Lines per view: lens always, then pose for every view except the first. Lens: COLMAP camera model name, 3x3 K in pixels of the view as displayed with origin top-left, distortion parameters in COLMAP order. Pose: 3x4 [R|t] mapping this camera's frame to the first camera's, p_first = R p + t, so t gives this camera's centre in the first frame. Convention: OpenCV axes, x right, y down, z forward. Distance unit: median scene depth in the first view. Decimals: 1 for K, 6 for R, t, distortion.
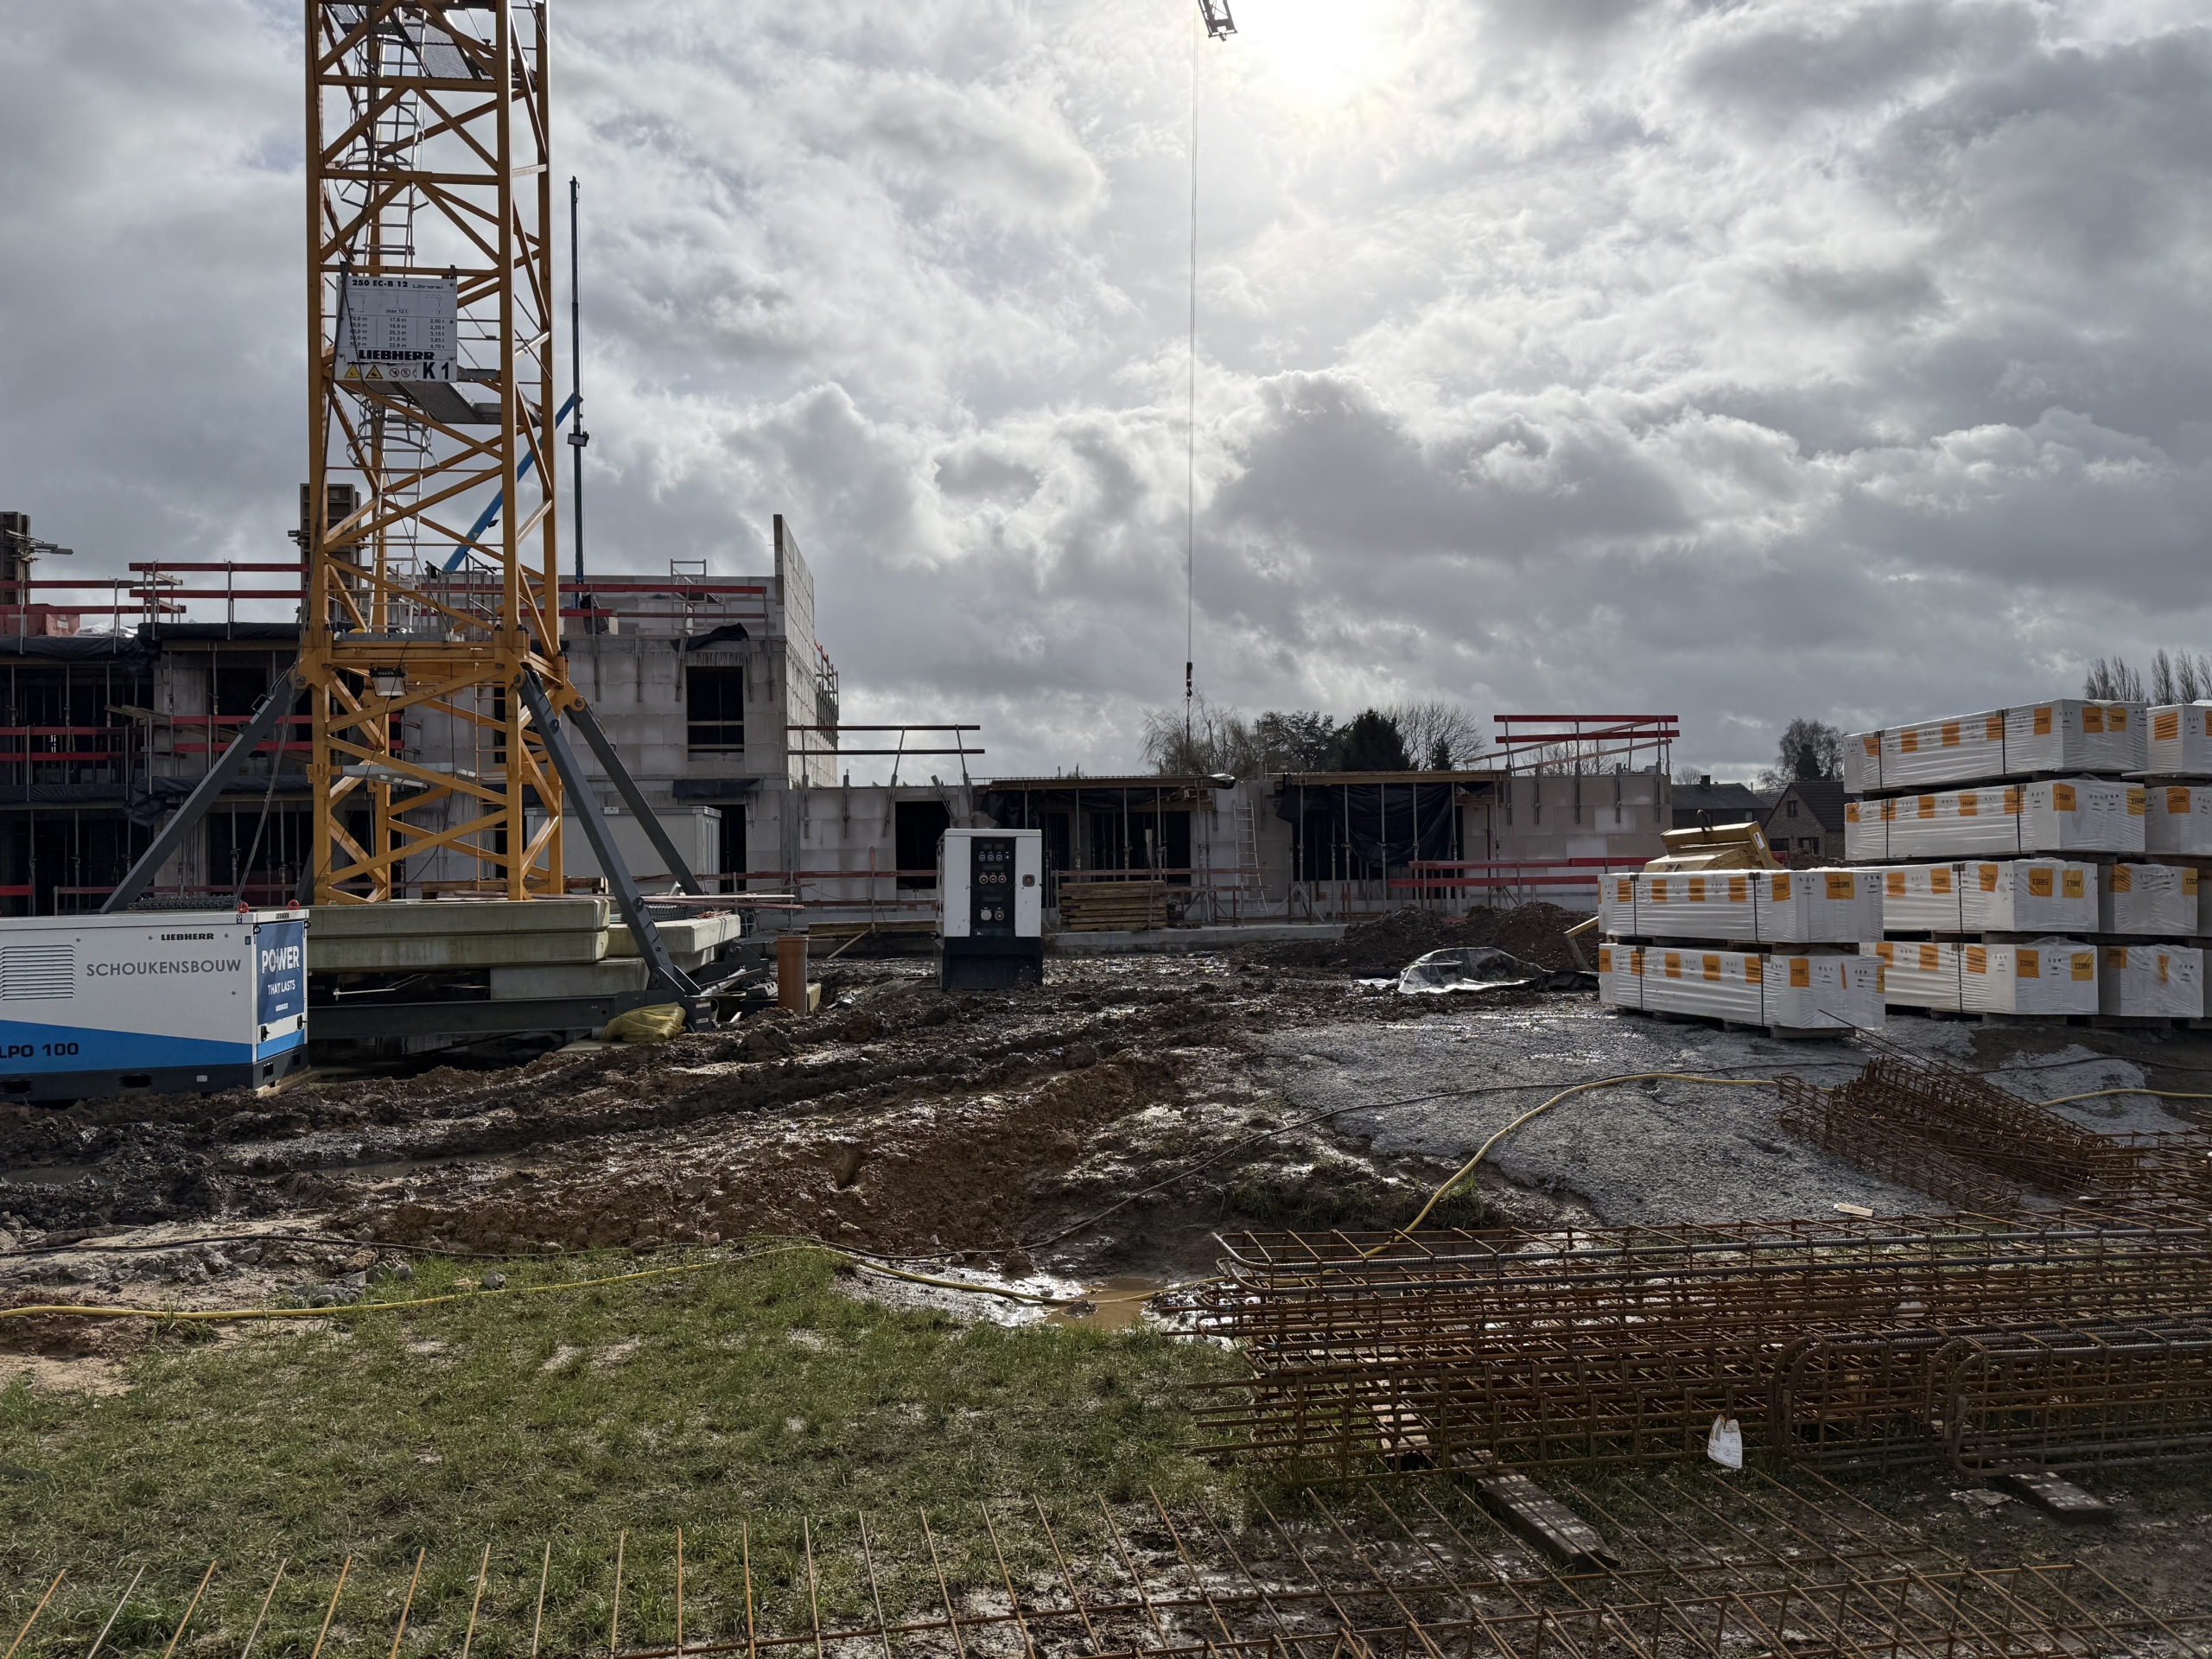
lens RADIAL K [[1545.5, 0, 1128.9], [0, 1545.5, 832.0], [0, 0, 1]] dist [0.087617, -0.106781]
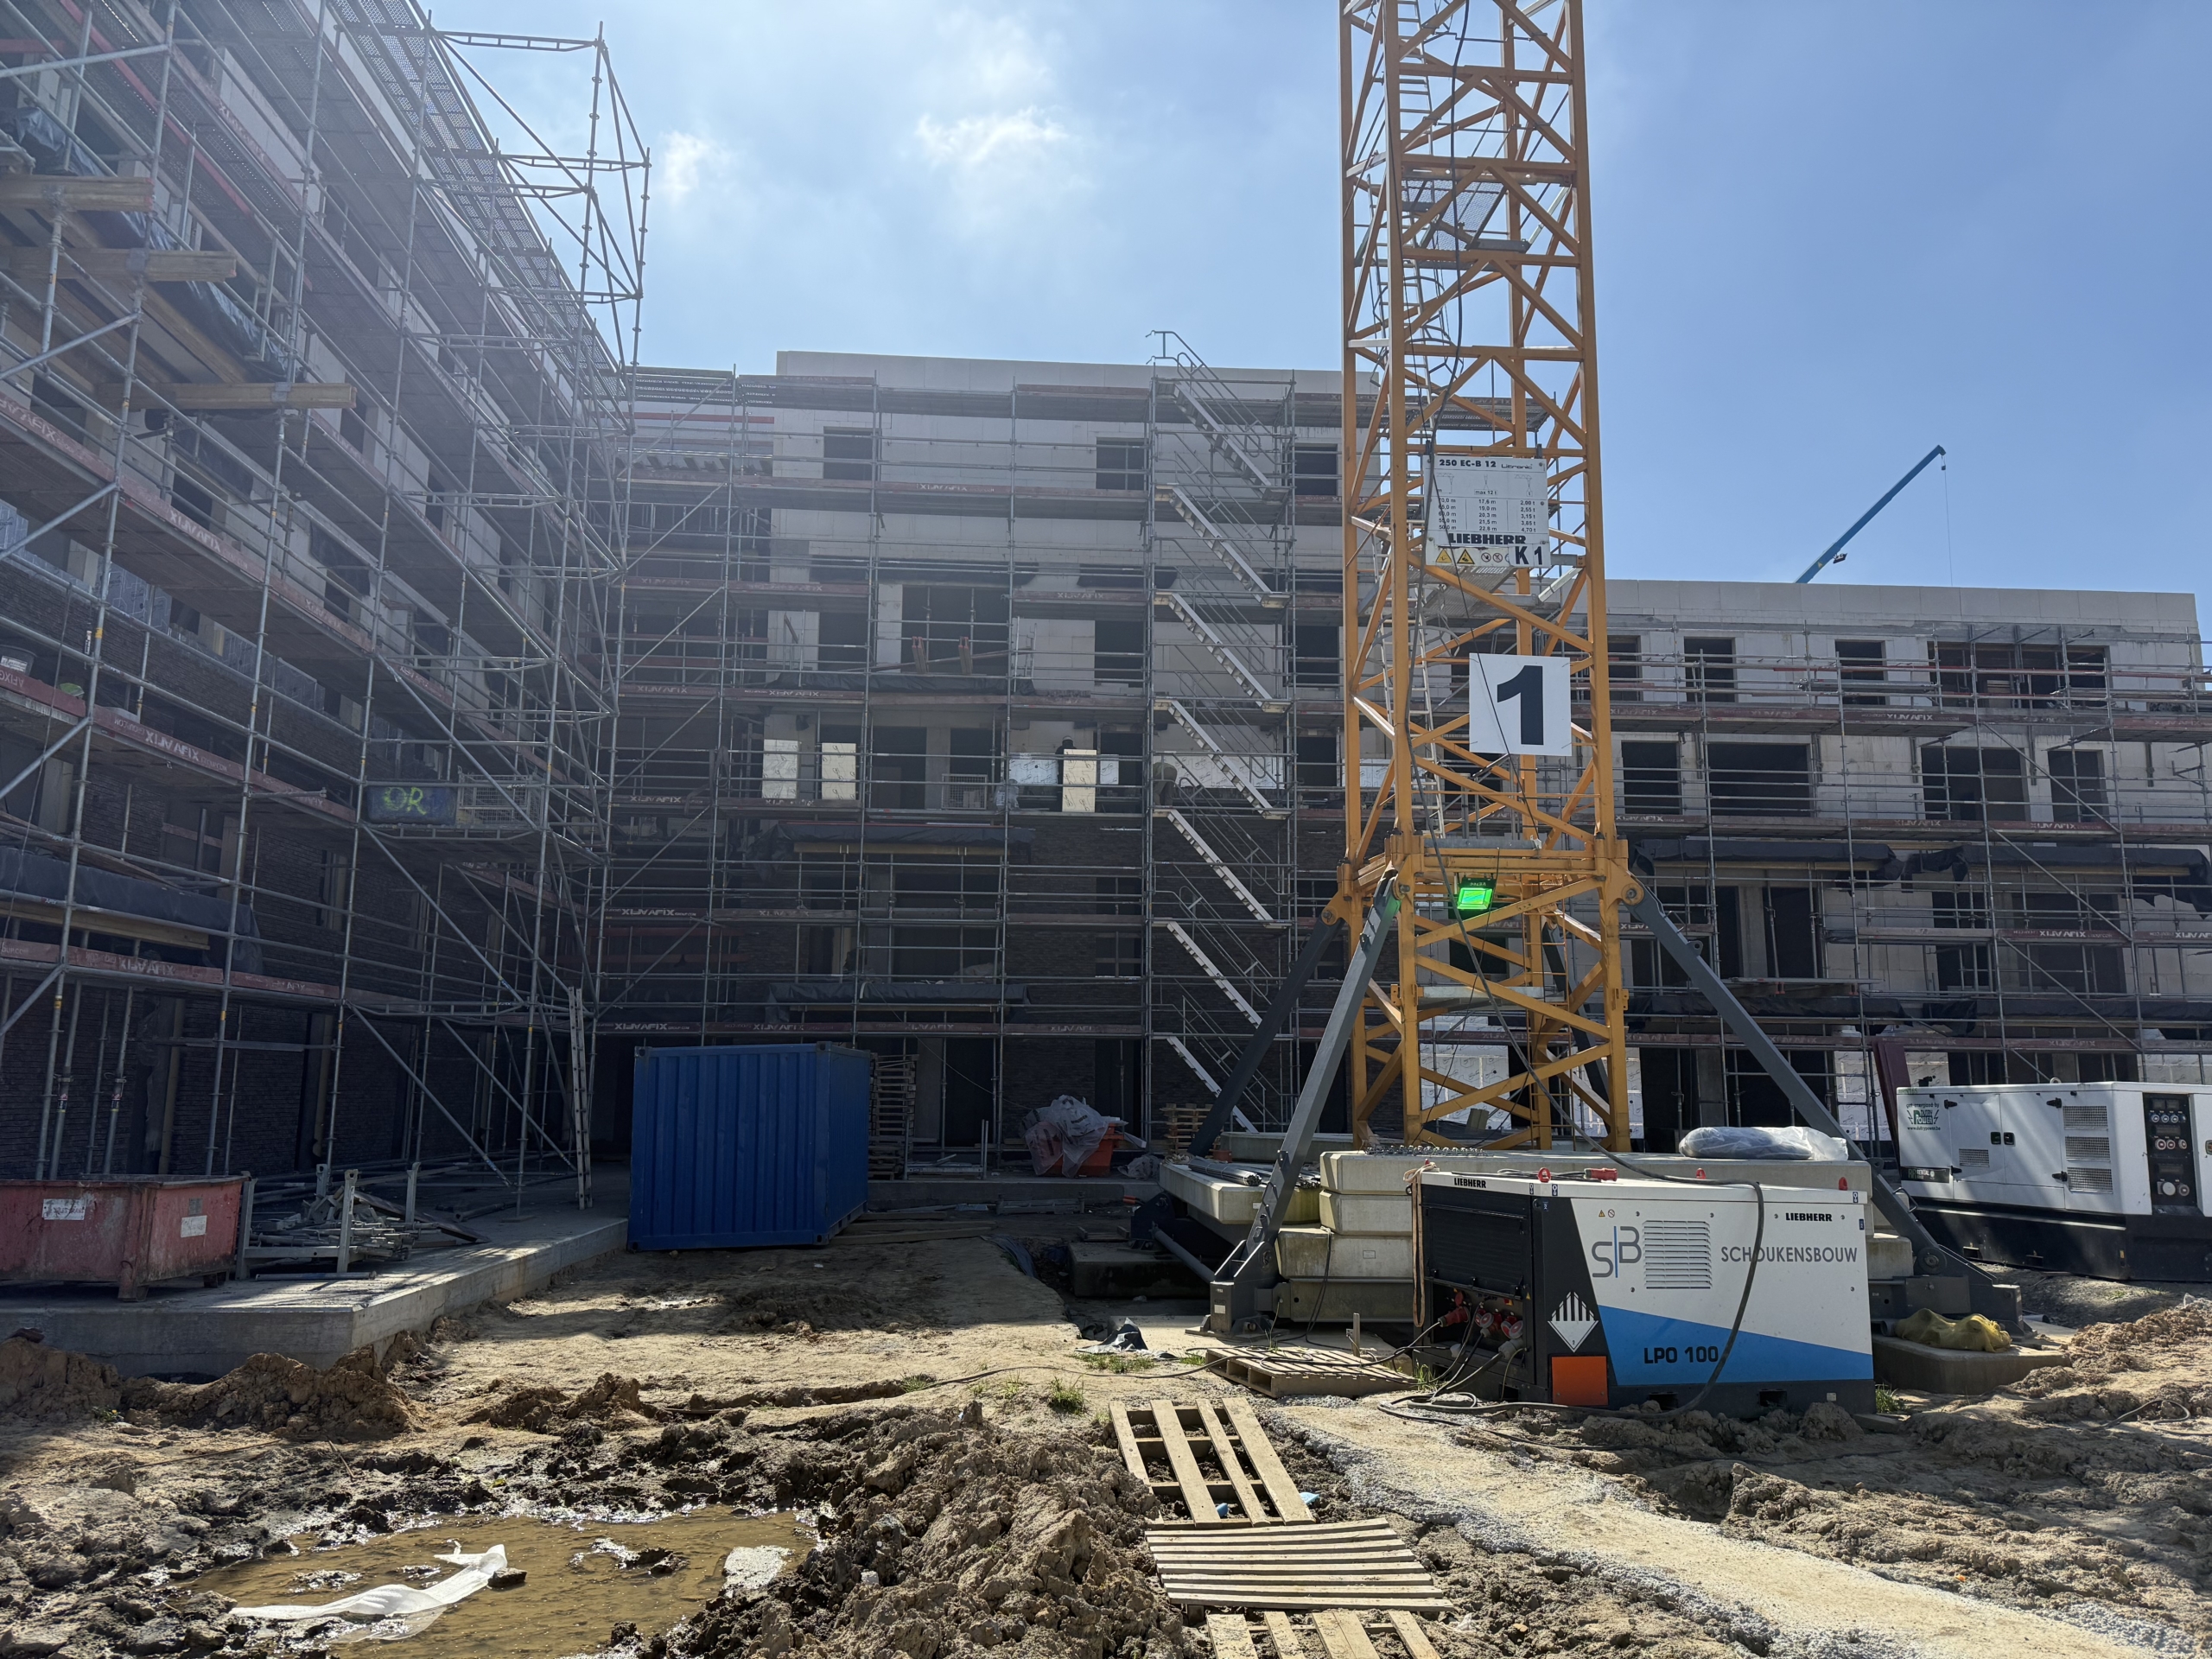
lens RADIAL K [[1545.5, 0, 1100.5], [0, 1545.5, 840.3], [0, 0, 1]] dist [0.087617, -0.106781]
pose [[0.995942, 0.019926, -0.087759, -0.605982], [-0.031246, 0.991078, -0.129568, -0.004269], [0.084395, 0.131784, 0.987679, 0.105724]]
